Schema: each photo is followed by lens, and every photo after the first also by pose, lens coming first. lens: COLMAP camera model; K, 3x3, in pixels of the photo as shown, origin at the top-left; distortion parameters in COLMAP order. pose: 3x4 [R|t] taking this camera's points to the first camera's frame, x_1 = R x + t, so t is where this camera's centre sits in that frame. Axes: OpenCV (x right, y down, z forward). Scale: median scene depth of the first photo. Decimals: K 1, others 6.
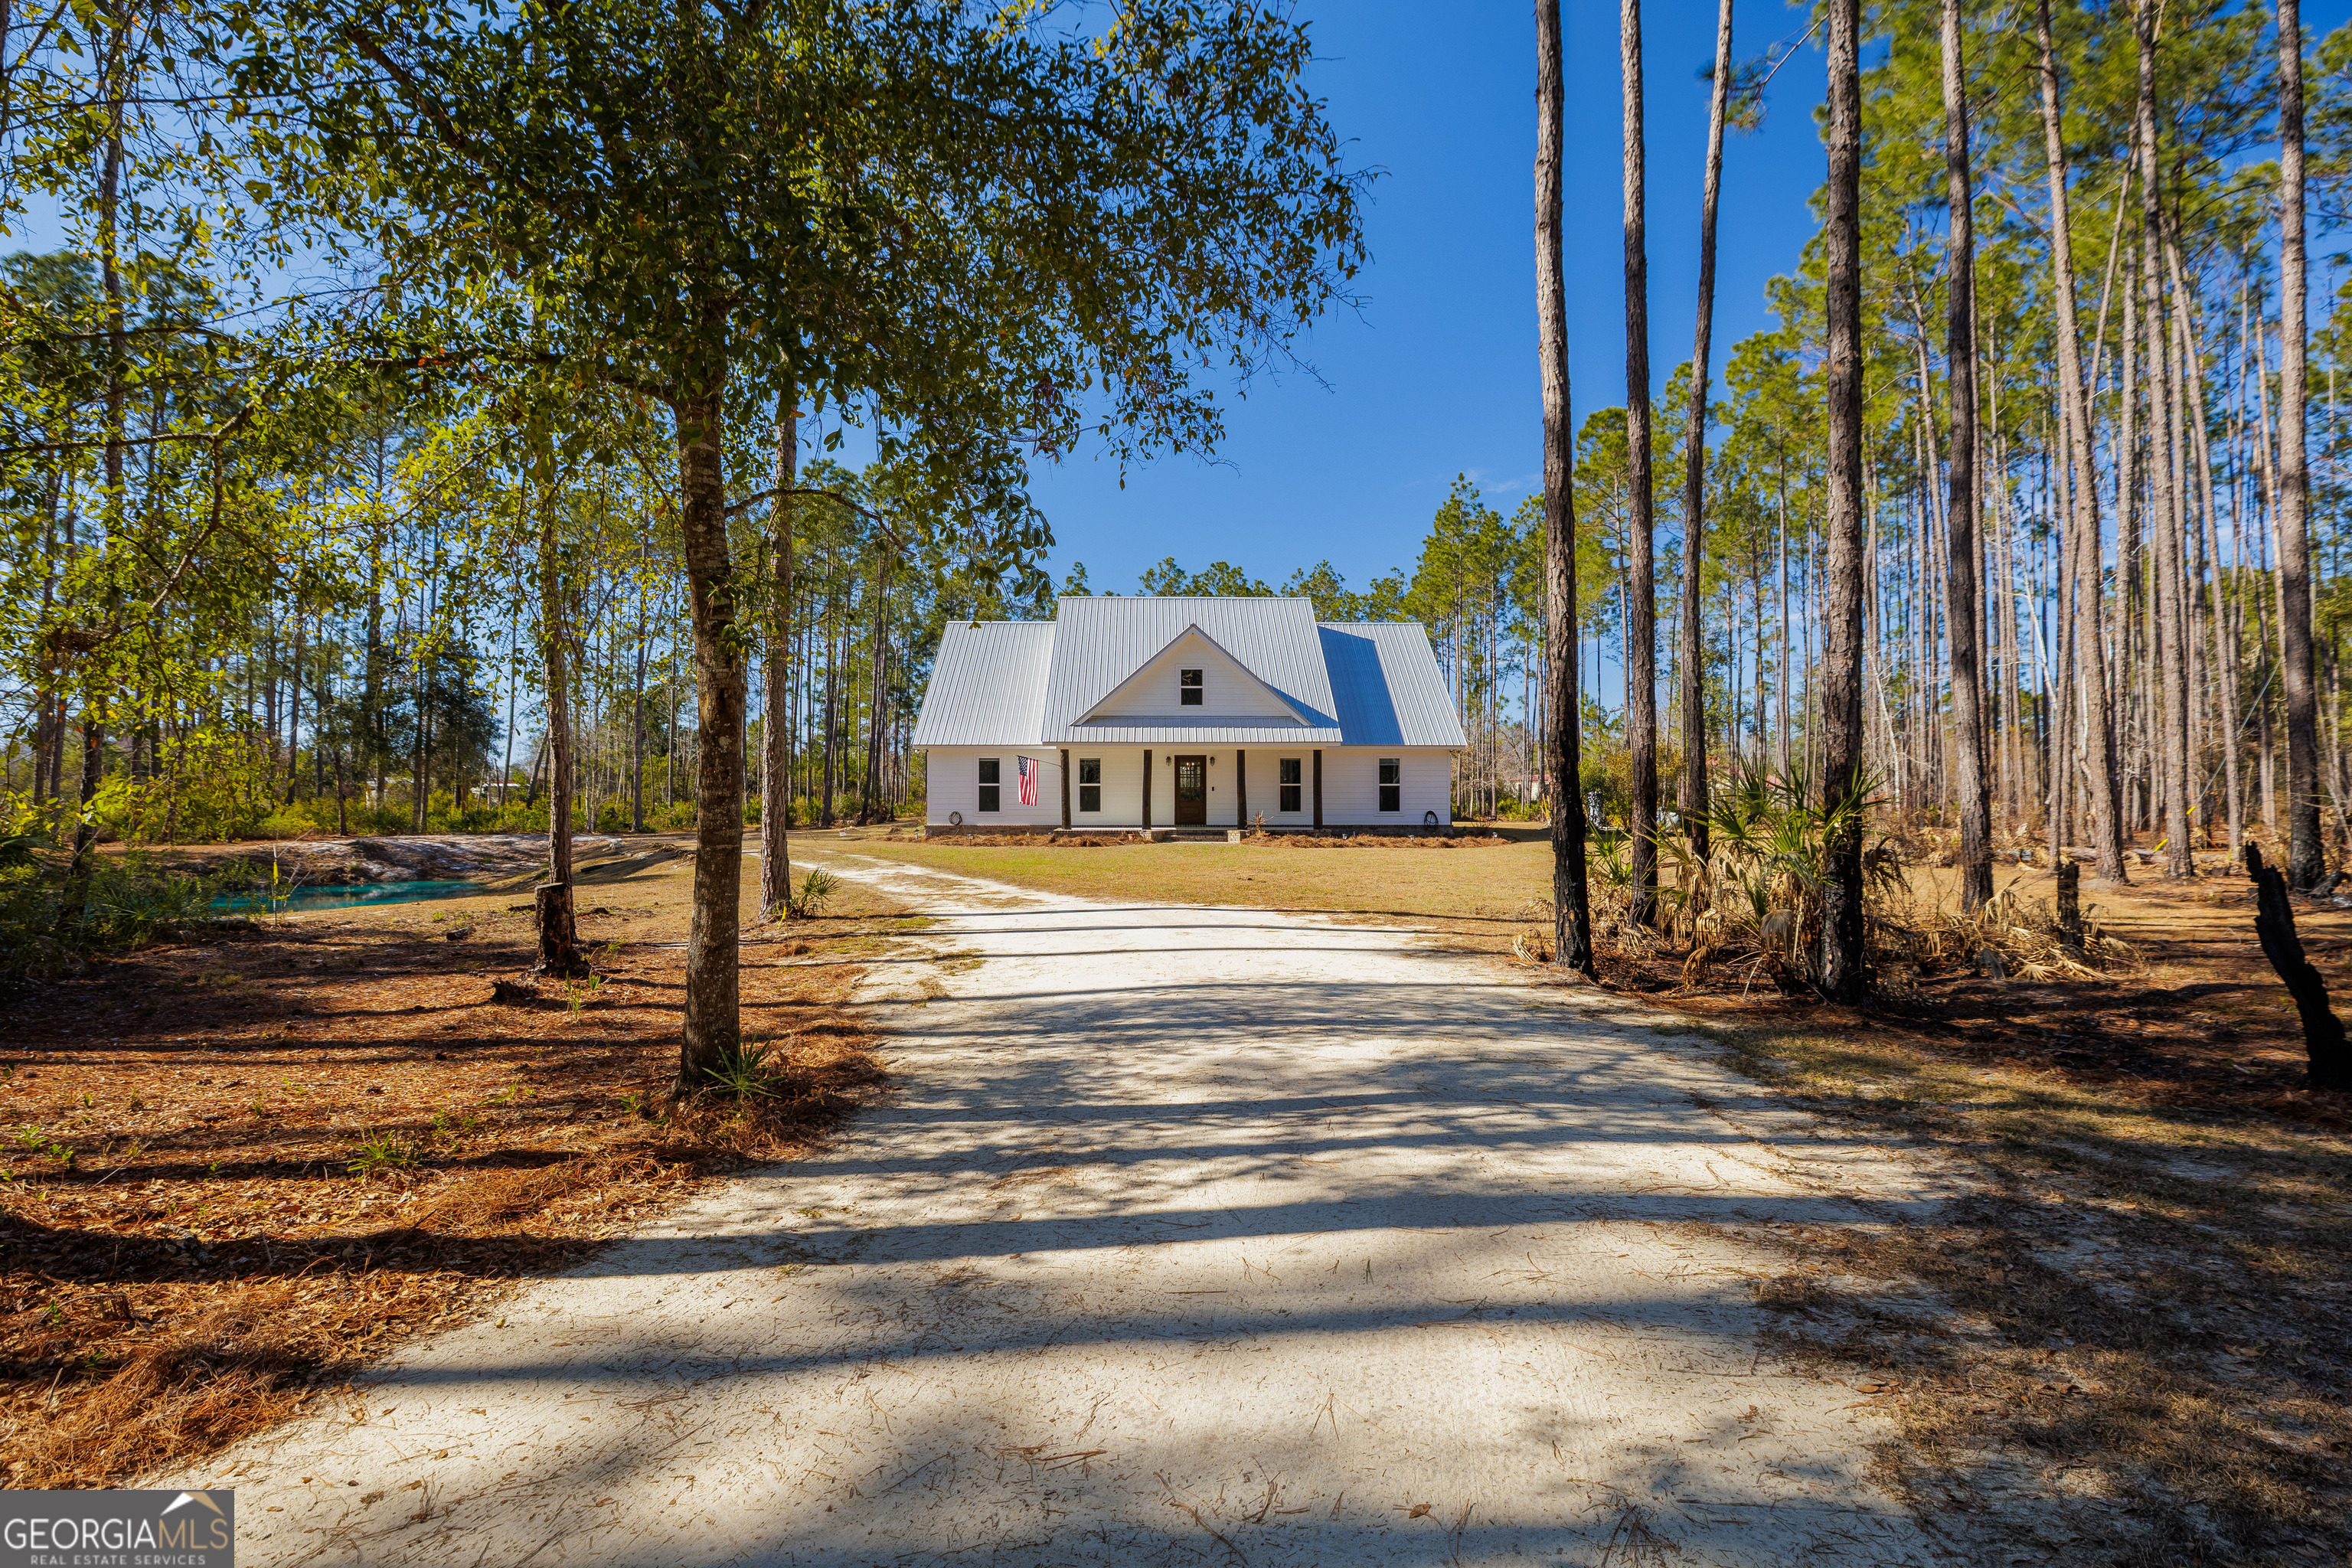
lens RADIAL K [[1049.0, 0, 1180.7], [0, 1049.0, 775.1], [0, 0, 1]] dist [-0.012764, 0.000480]
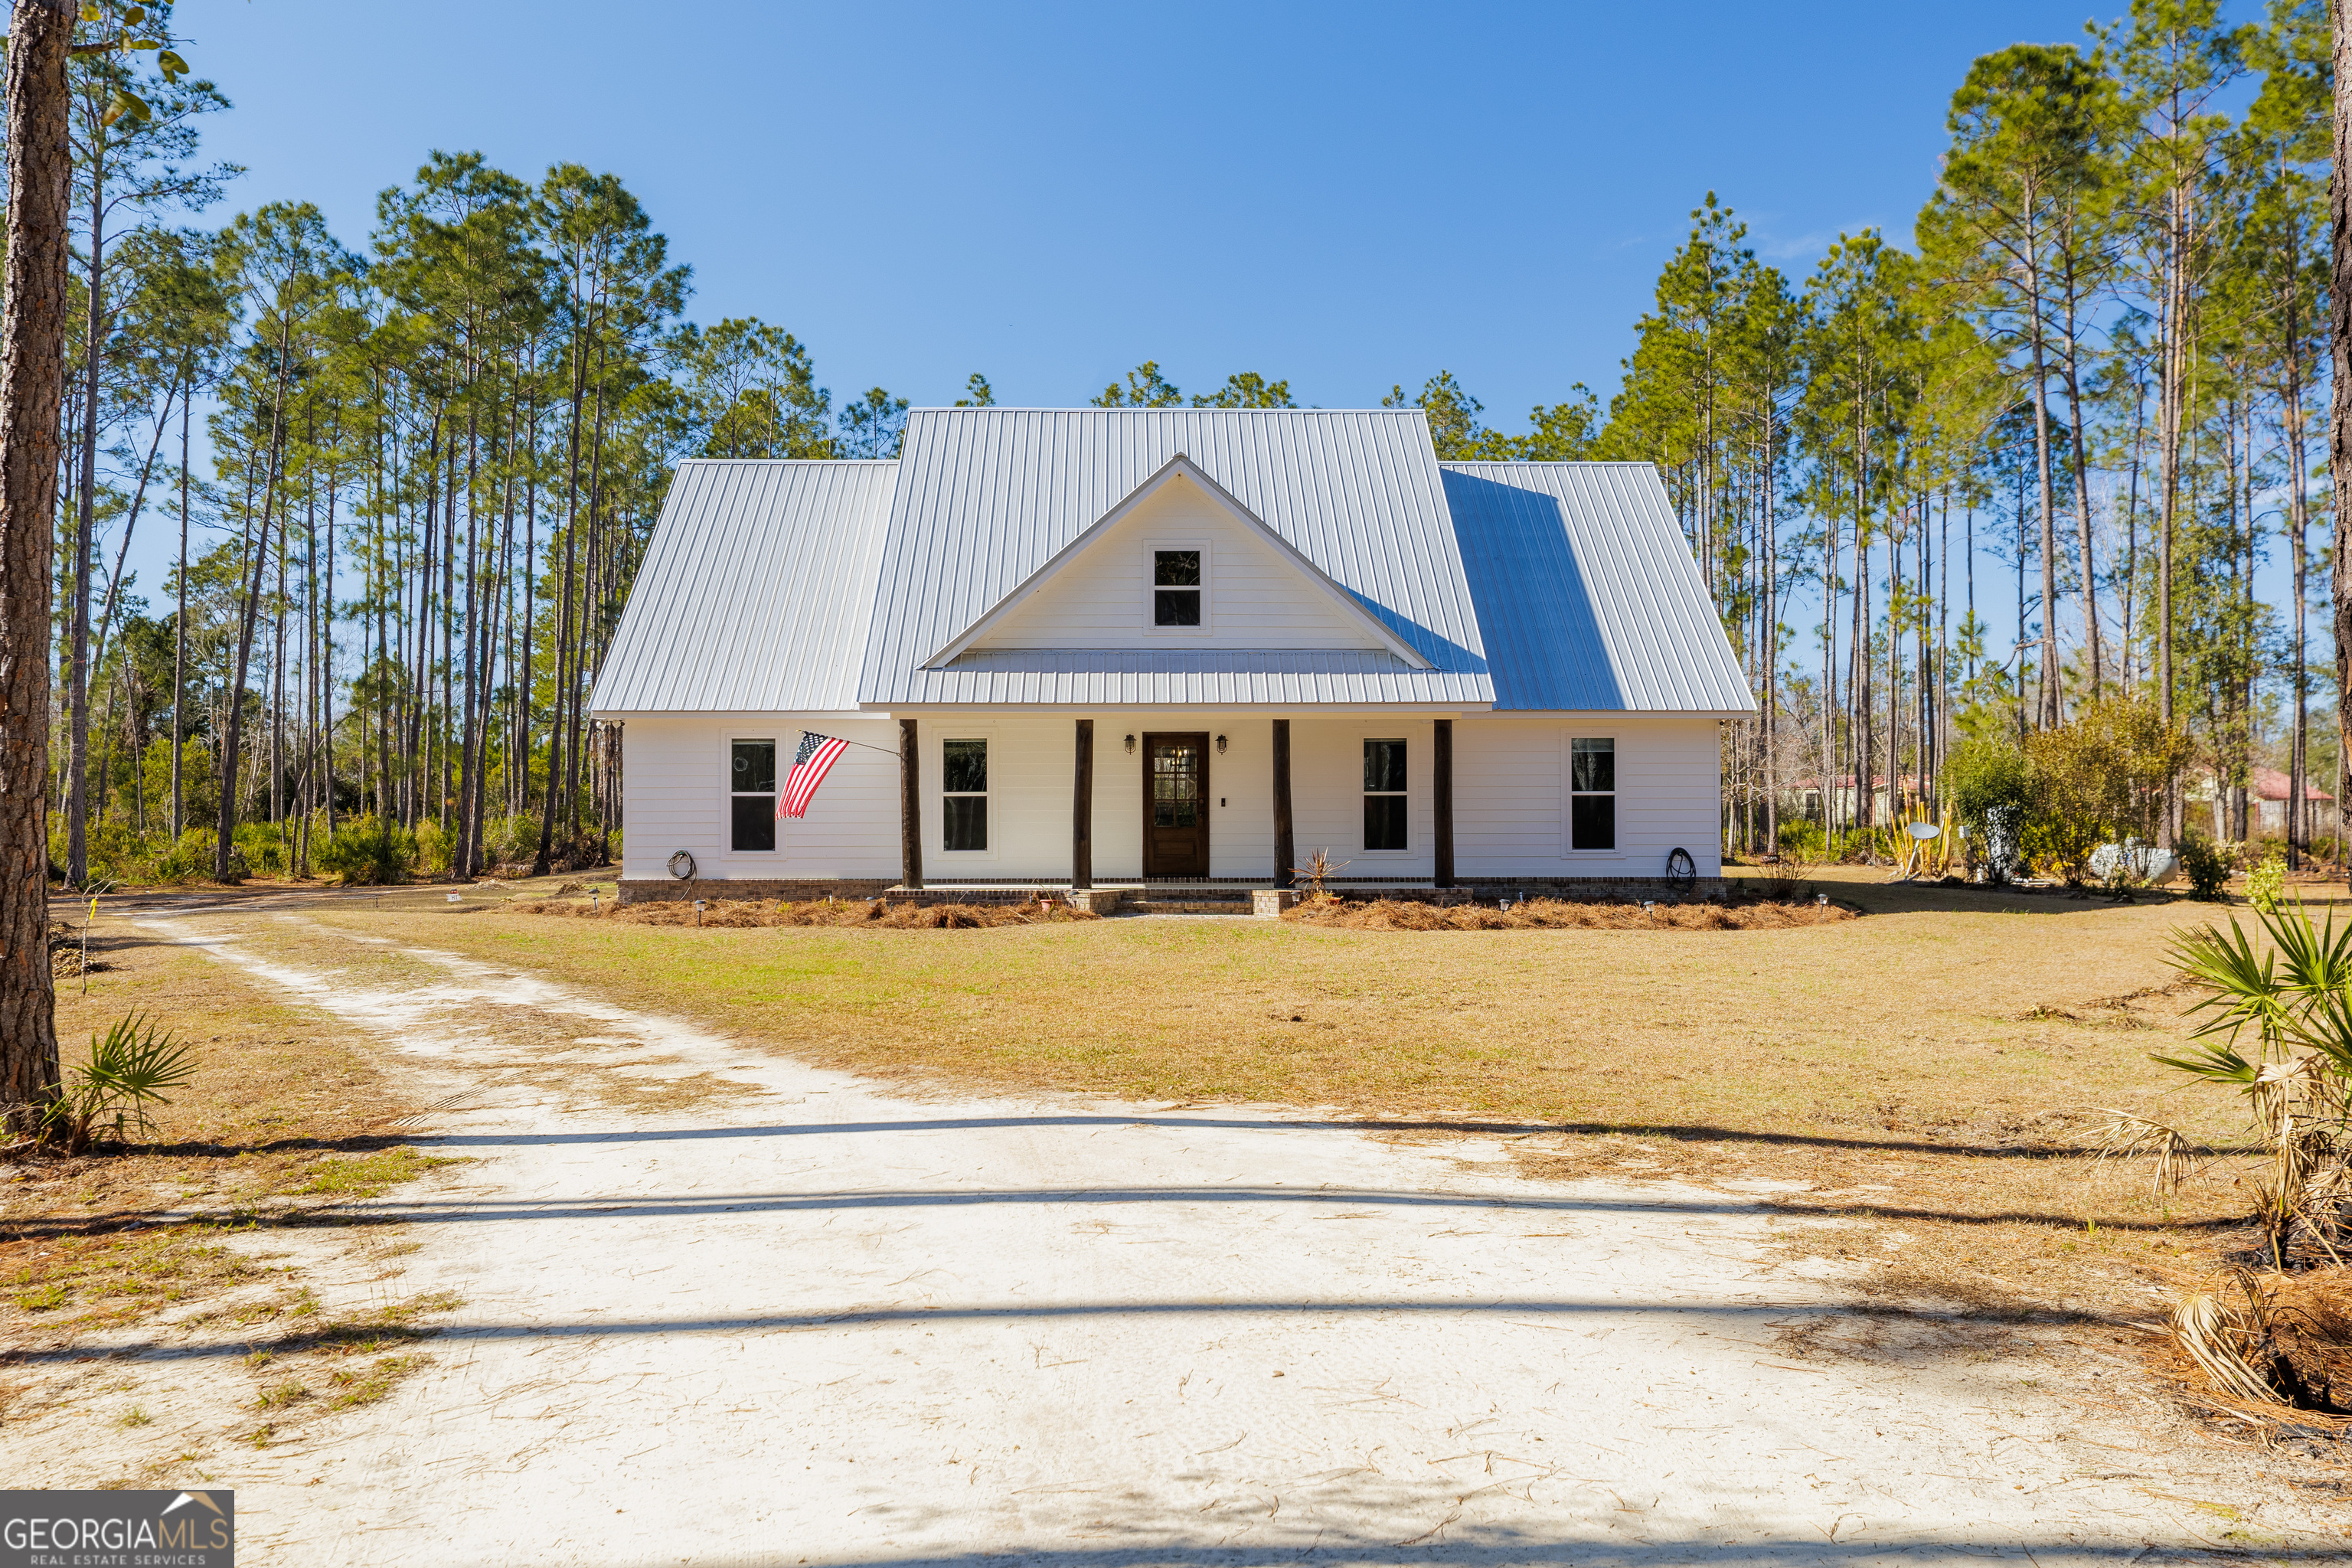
lens RADIAL K [[1980.6, 0, 1176.9], [0, 1980.6, 786.0], [0, 0, 1]] dist [-0.000531, -0.000733]
pose [[0.999997, -0.001388, 0.002099, 0.007962], [0.001378, 0.999988, 0.004649, 0.001469], [-0.002105, -0.004647, 0.999987, 0.101434]]
